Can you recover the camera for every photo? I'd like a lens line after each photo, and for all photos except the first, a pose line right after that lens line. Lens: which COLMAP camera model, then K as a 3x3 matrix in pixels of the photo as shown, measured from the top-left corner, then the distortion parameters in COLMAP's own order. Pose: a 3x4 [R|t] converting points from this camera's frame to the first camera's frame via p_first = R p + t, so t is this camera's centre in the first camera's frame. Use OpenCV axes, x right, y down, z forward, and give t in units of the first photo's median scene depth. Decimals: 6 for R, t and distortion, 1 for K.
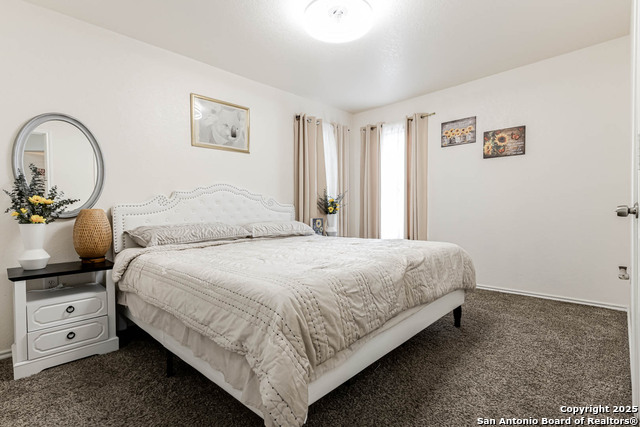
lens RADIAL K [[311.4, 0, 323.3], [0, 311.4, 218.0], [0, 0, 1]] dist [-0.001339, -0.000140]
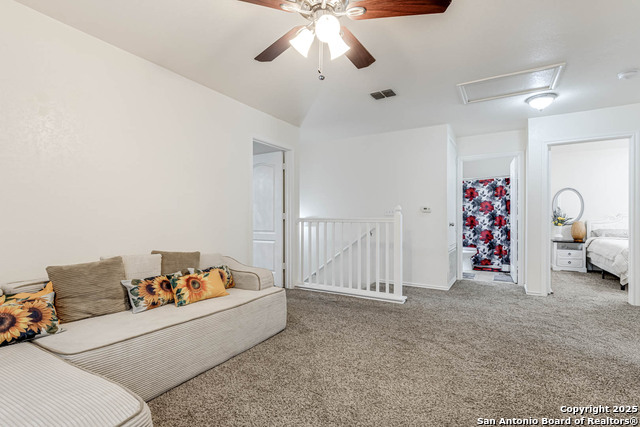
lens RADIAL K [[311.4, 0, 317.5], [0, 311.4, 217.8], [0, 0, 1]] dist [-0.001339, -0.000140]
pose [[0.219109, 0.014542, -0.975592, 1.561049], [-0.022493, 0.999698, 0.009849, -0.040252], [0.975441, 0.019786, 0.219370, -2.017584]]
